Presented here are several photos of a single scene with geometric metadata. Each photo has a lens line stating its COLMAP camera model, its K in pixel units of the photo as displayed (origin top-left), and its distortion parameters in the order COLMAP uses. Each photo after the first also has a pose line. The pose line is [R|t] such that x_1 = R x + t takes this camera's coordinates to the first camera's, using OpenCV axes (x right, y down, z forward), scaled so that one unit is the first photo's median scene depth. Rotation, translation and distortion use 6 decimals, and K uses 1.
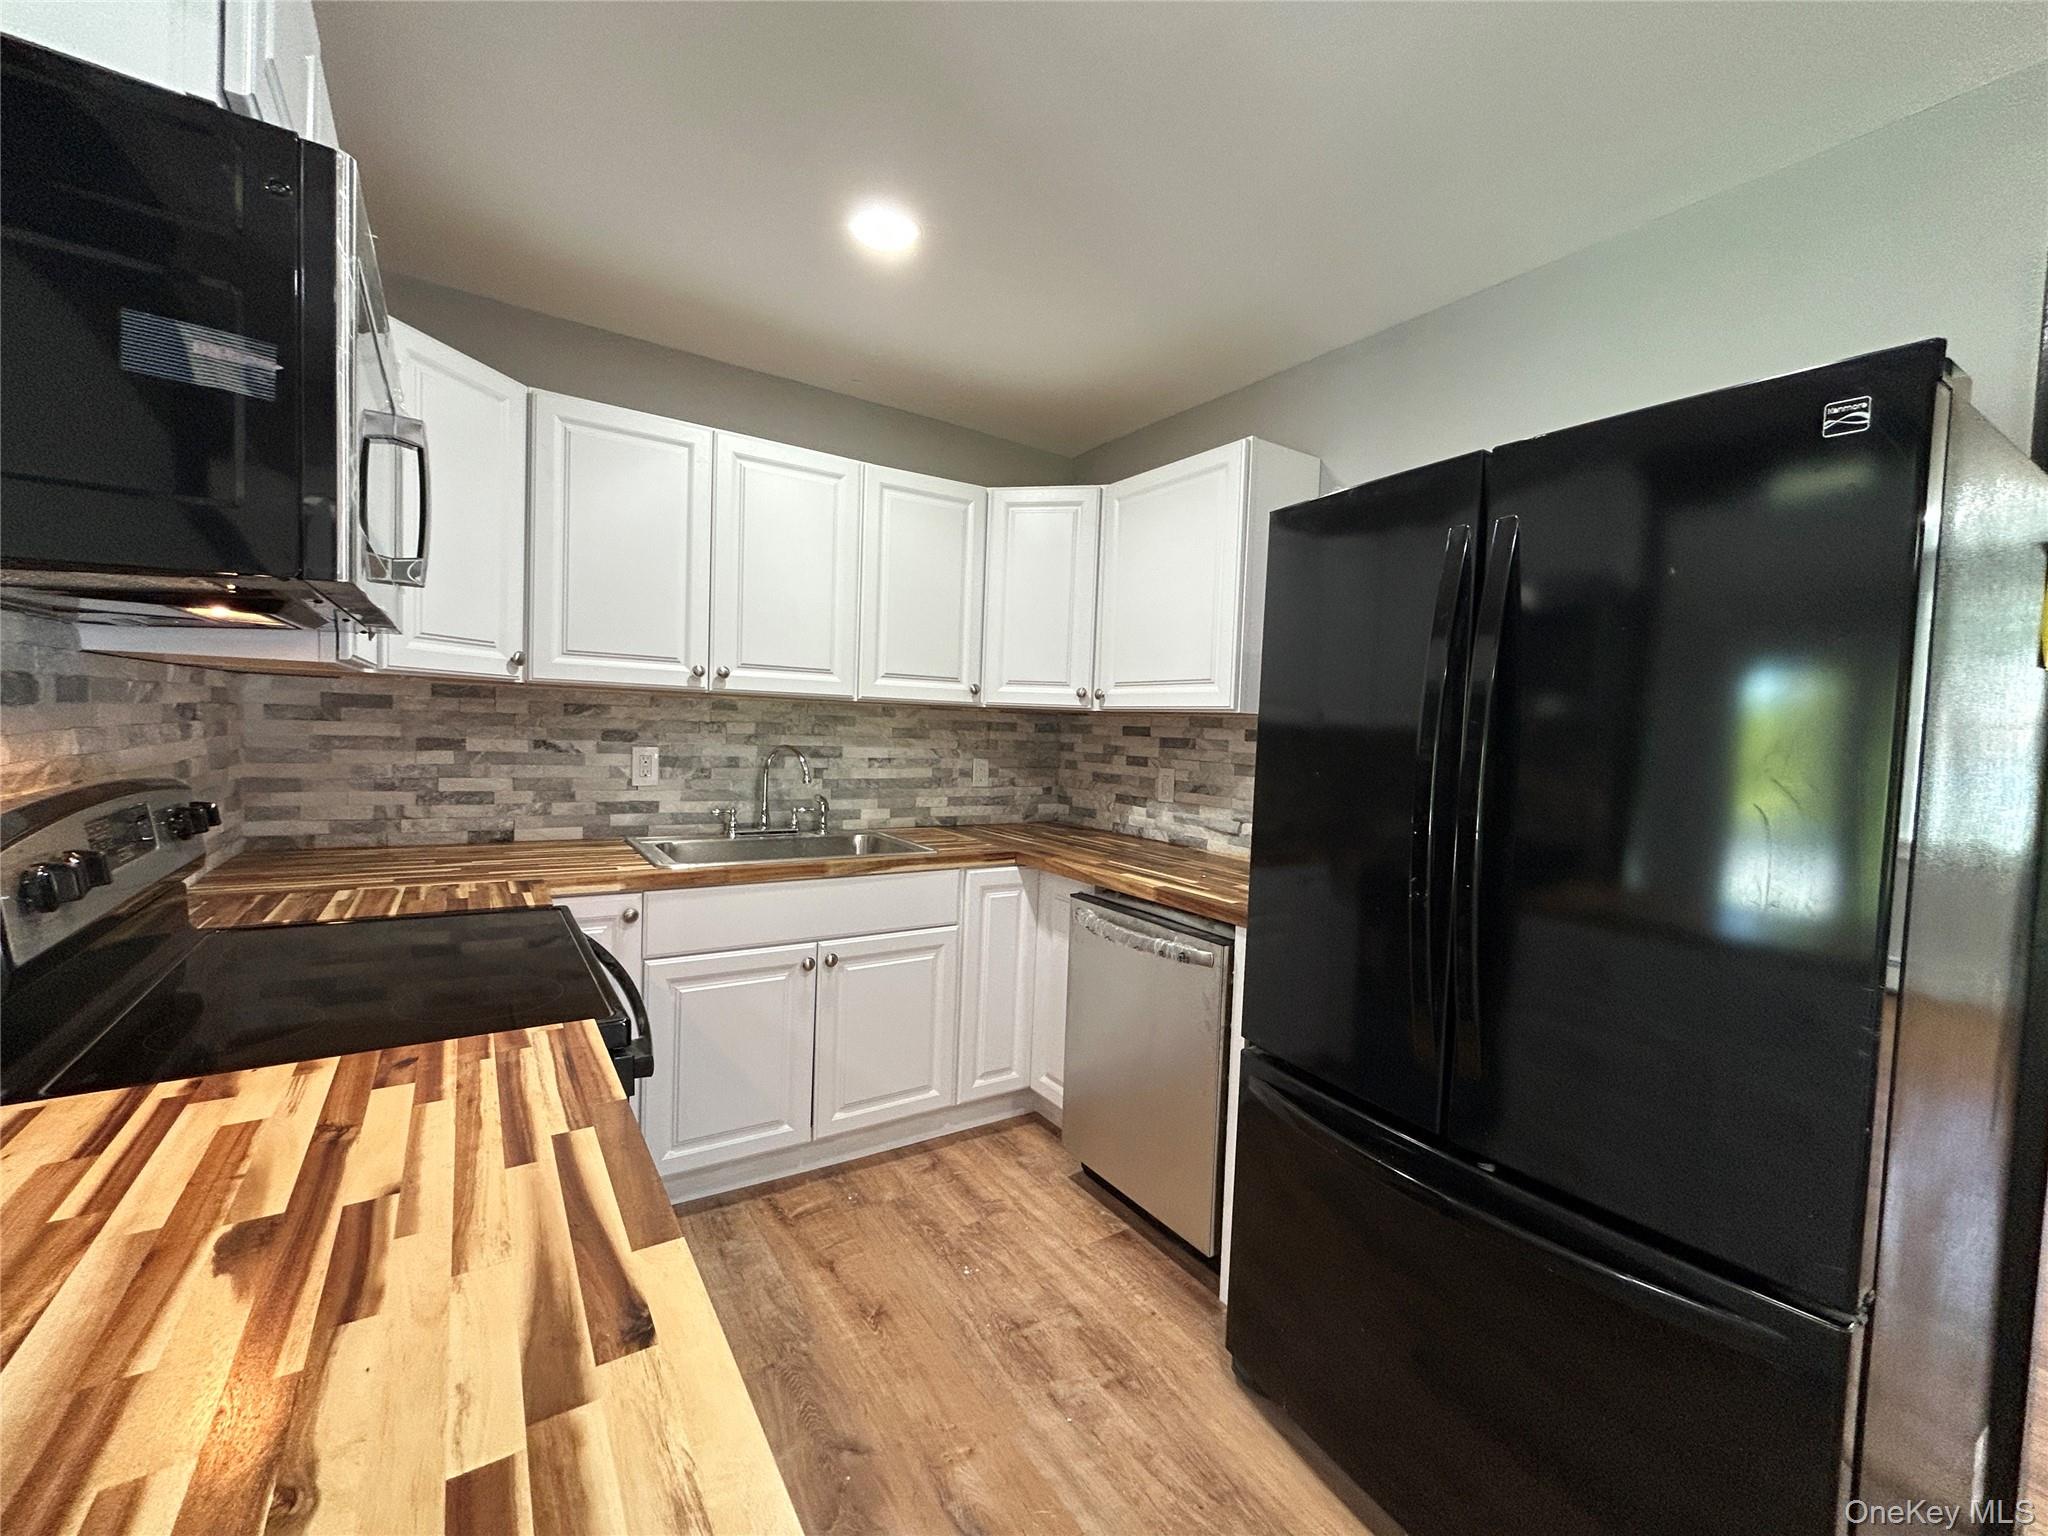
lens RADIAL K [[831.0, 0, 1021.3], [0, 831.0, 766.3], [0, 0, 1]] dist [-0.008524, 0.007598]
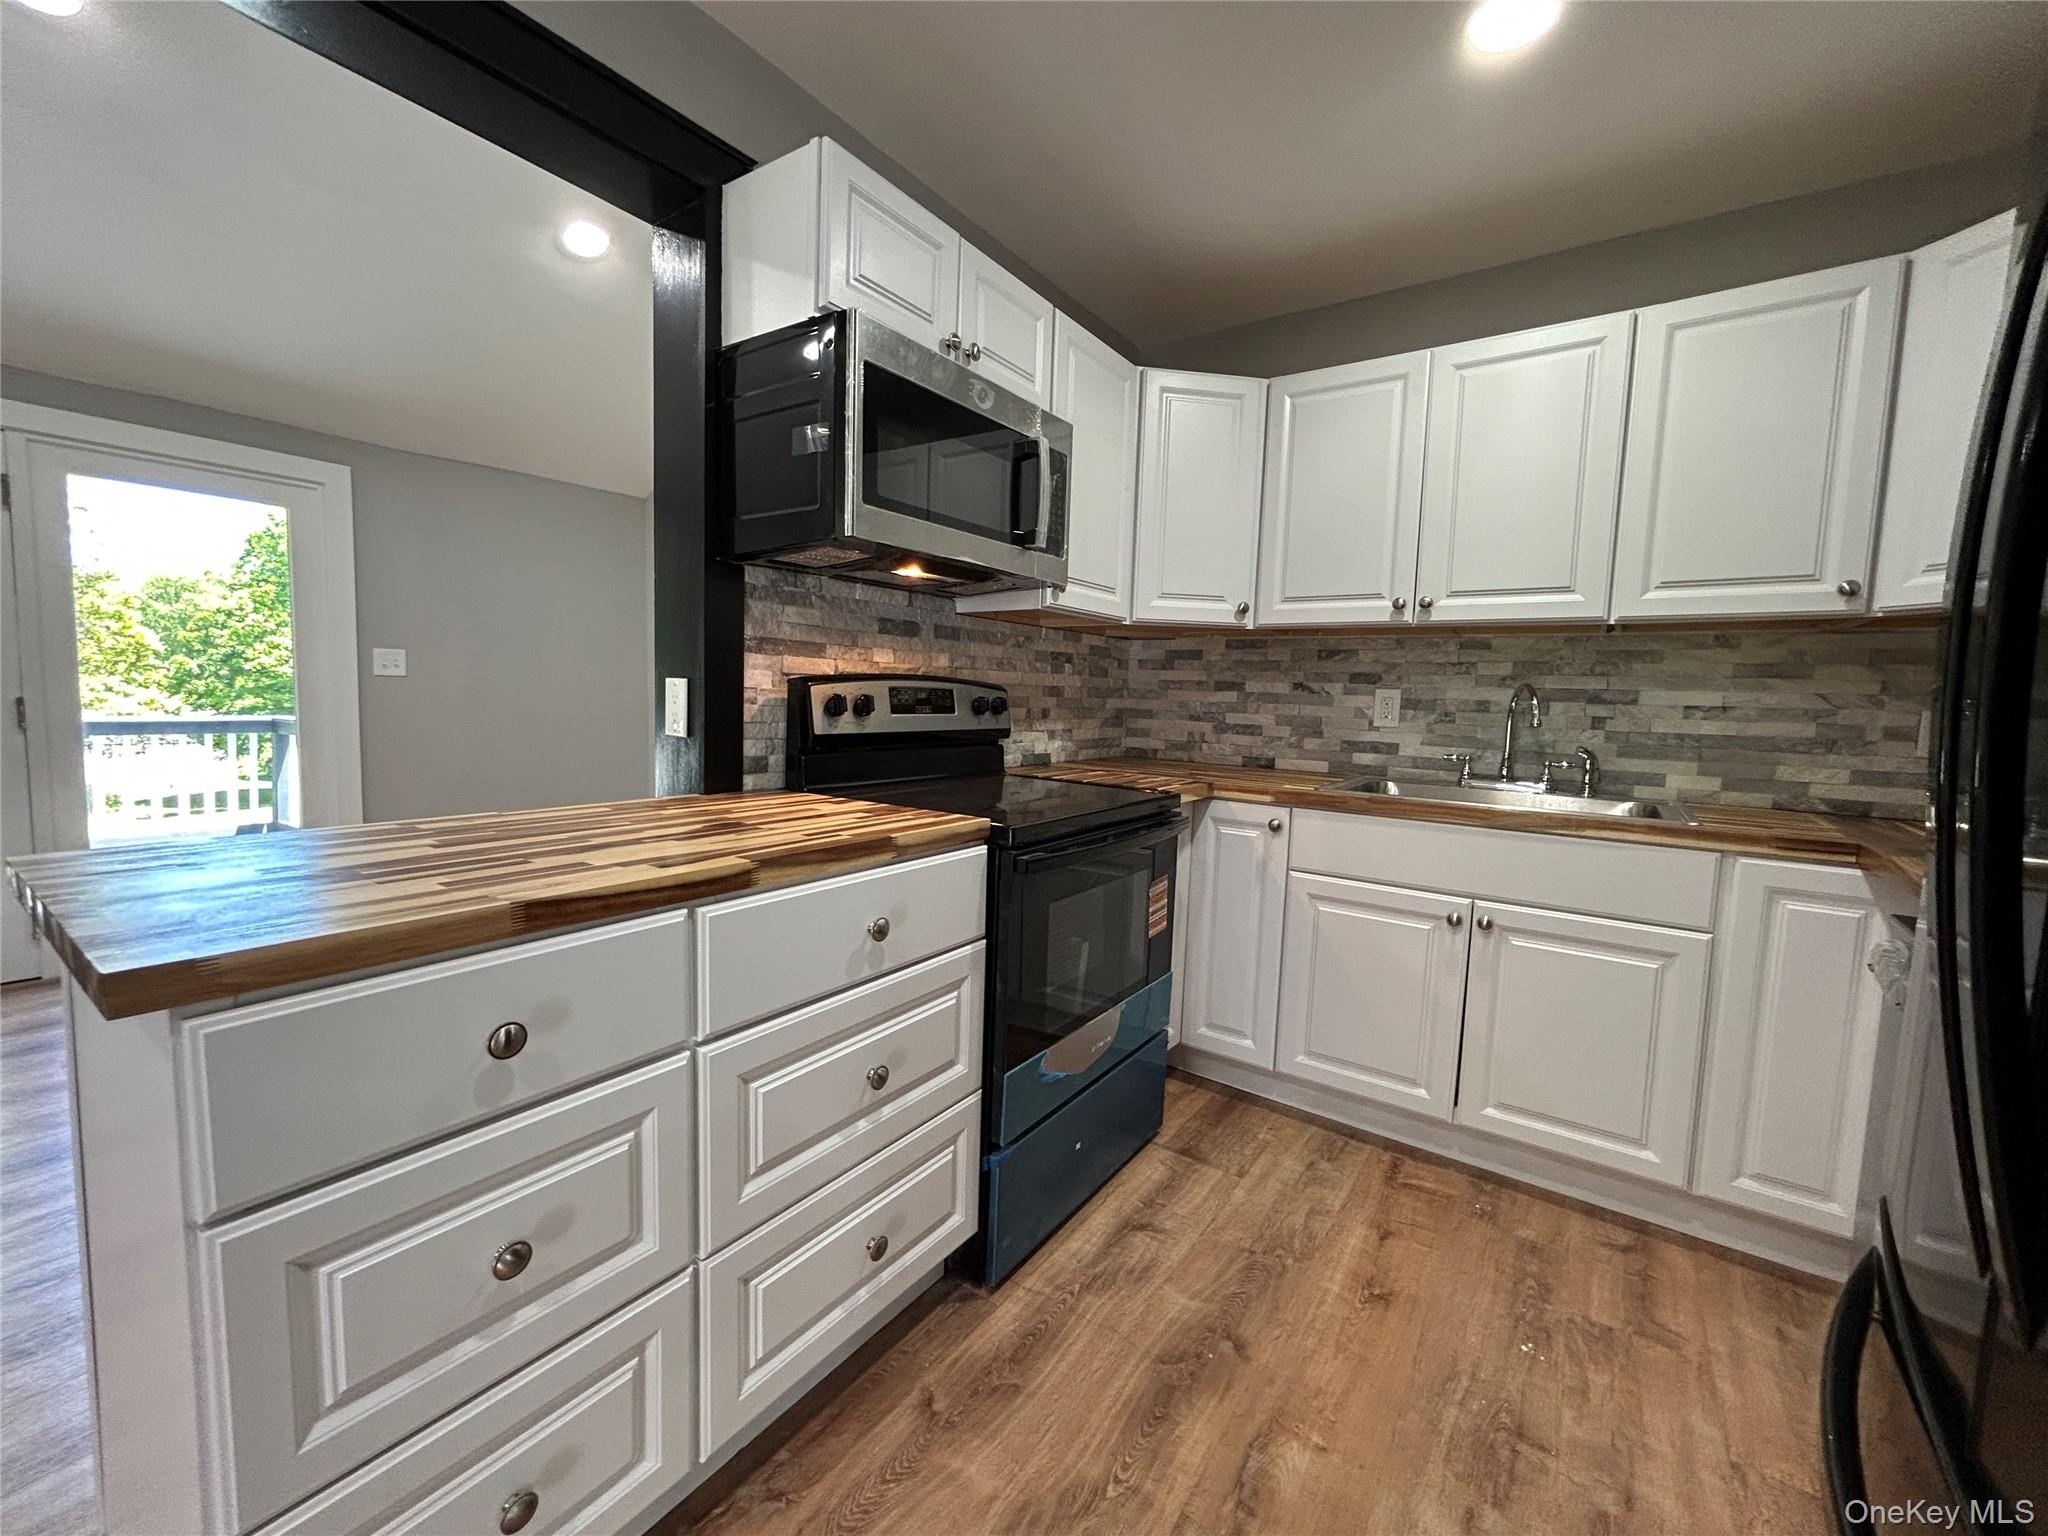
lens RADIAL K [[831.0, 0, 1021.3], [0, 831.0, 766.3], [0, 0, 1]] dist [-0.008524, 0.007598]
pose [[0.362670, 0.054339, -0.930332, 0.366956], [-0.062758, 0.997456, 0.033795, 0.070411], [0.929802, 0.046129, 0.365158, 0.227590]]
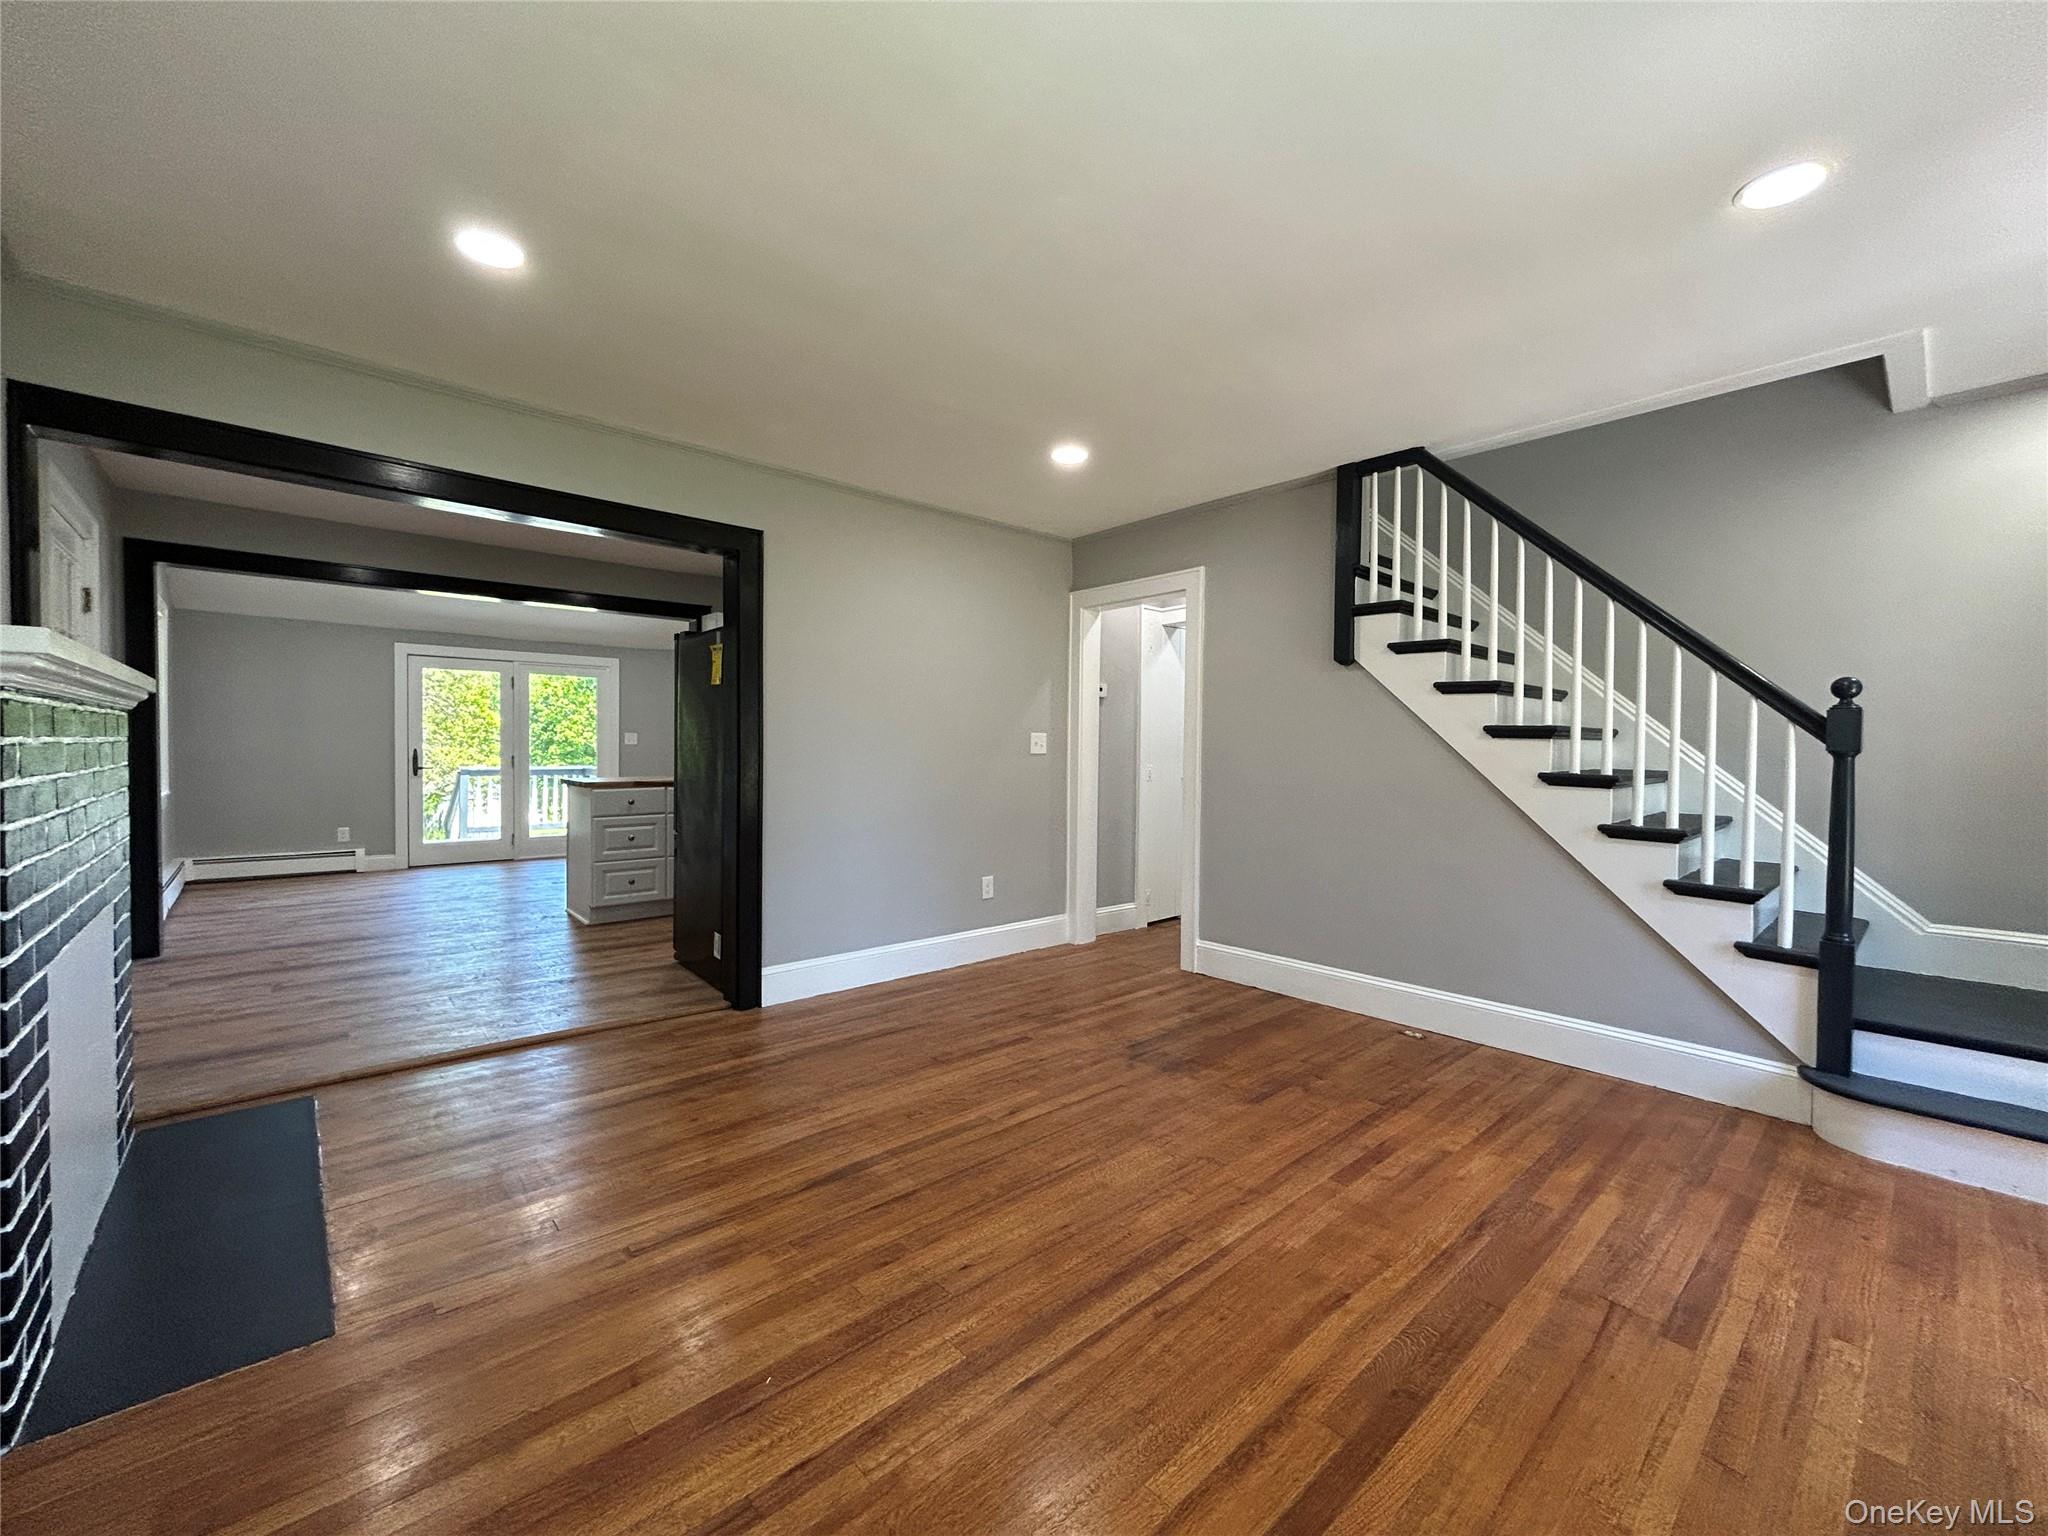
lens RADIAL K [[831.0, 0, 1021.3], [0, 831.0, 766.3], [0, 0, 1]] dist [-0.008524, 0.007598]
pose [[0.137852, -0.010213, -0.990400, 2.333147], [-0.051710, 0.998509, -0.017494, 0.099846], [0.989102, 0.053626, 0.137119, 0.891113]]
